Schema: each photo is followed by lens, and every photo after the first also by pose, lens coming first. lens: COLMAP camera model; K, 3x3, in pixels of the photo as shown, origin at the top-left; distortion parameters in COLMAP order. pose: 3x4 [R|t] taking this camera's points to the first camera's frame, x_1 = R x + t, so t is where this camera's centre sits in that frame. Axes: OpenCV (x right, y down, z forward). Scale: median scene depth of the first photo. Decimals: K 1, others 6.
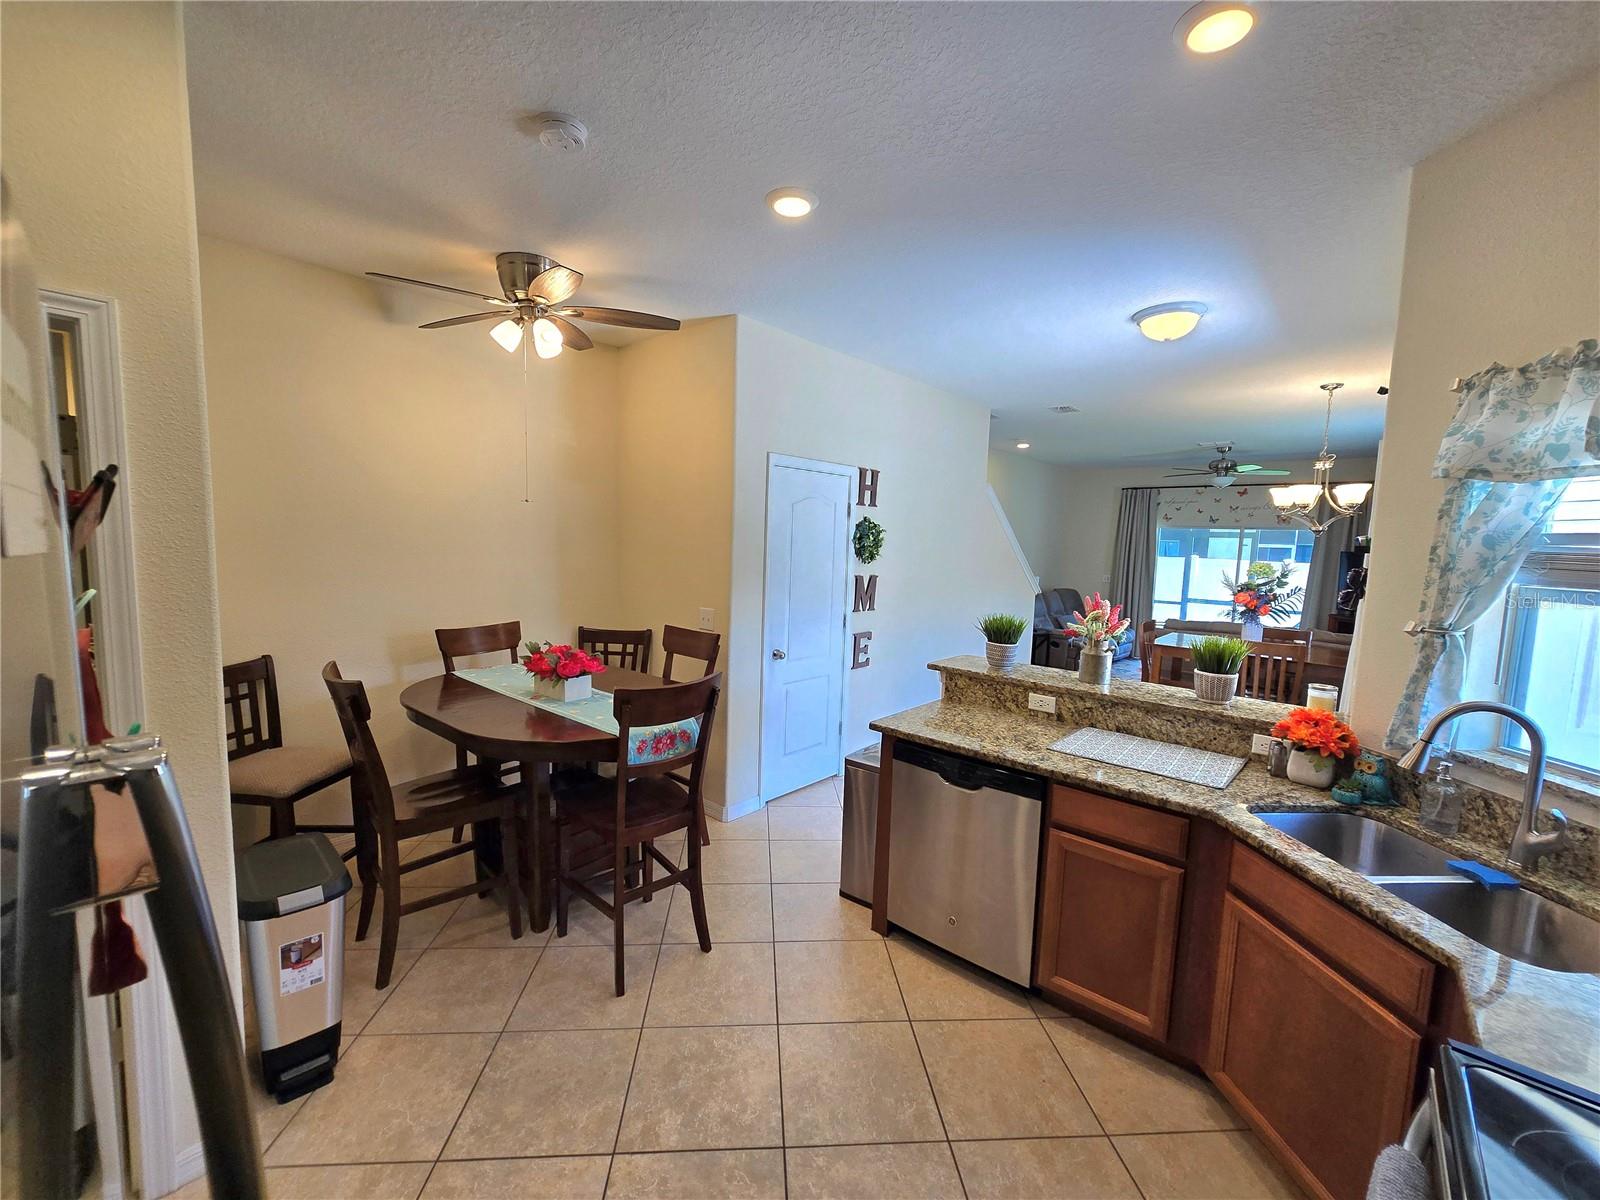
lens RADIAL K [[655.6, 0, 802.3], [0, 655.6, 600.1], [0, 0, 1]] dist [-0.004919, 0.000227]
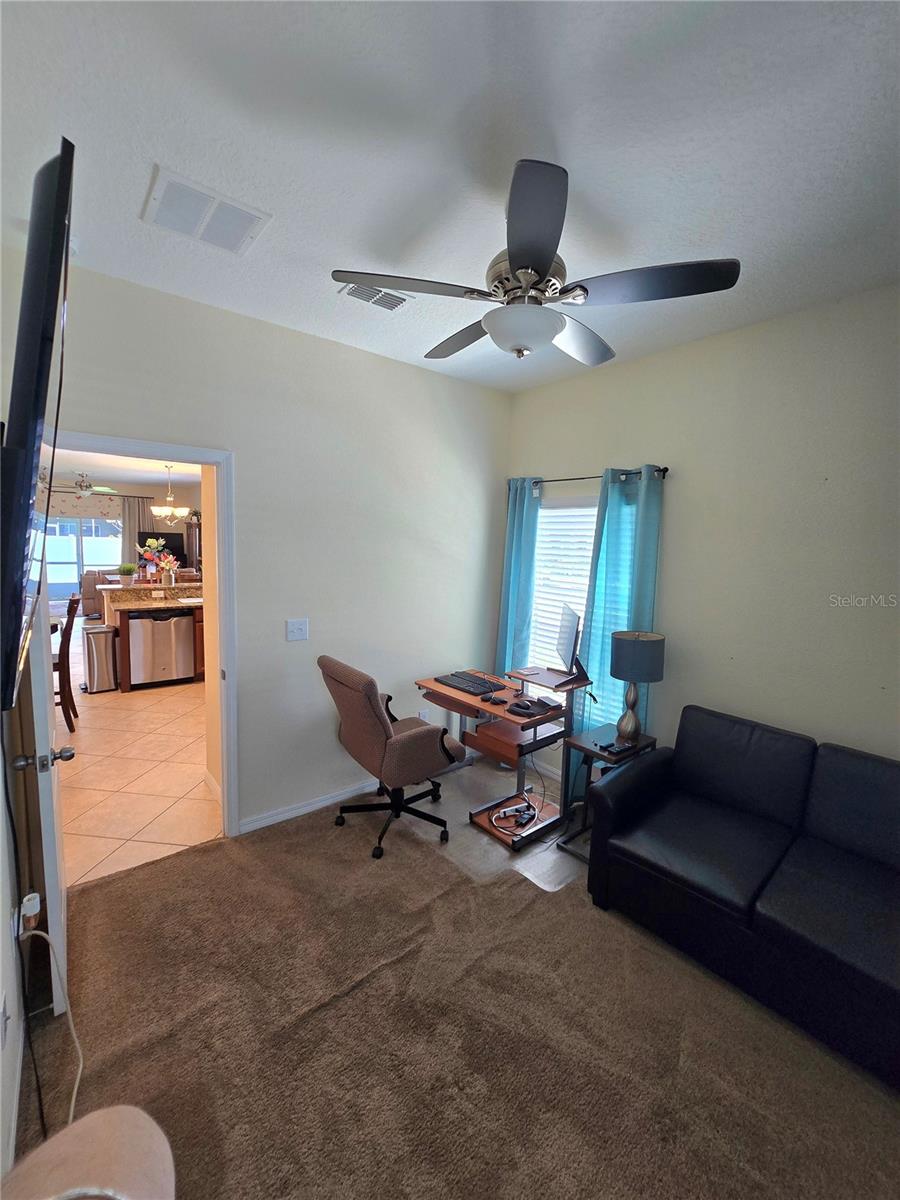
lens RADIAL K [[491.7, 0, 447.6], [0, 491.7, 598.0], [0, 0, 1]] dist [-0.004919, 0.000227]
pose [[0.152423, -0.150320, 0.976817, -1.467562], [0.067472, 0.987642, 0.141458, -0.037837], [-0.986010, 0.044346, 0.160682, -0.536654]]
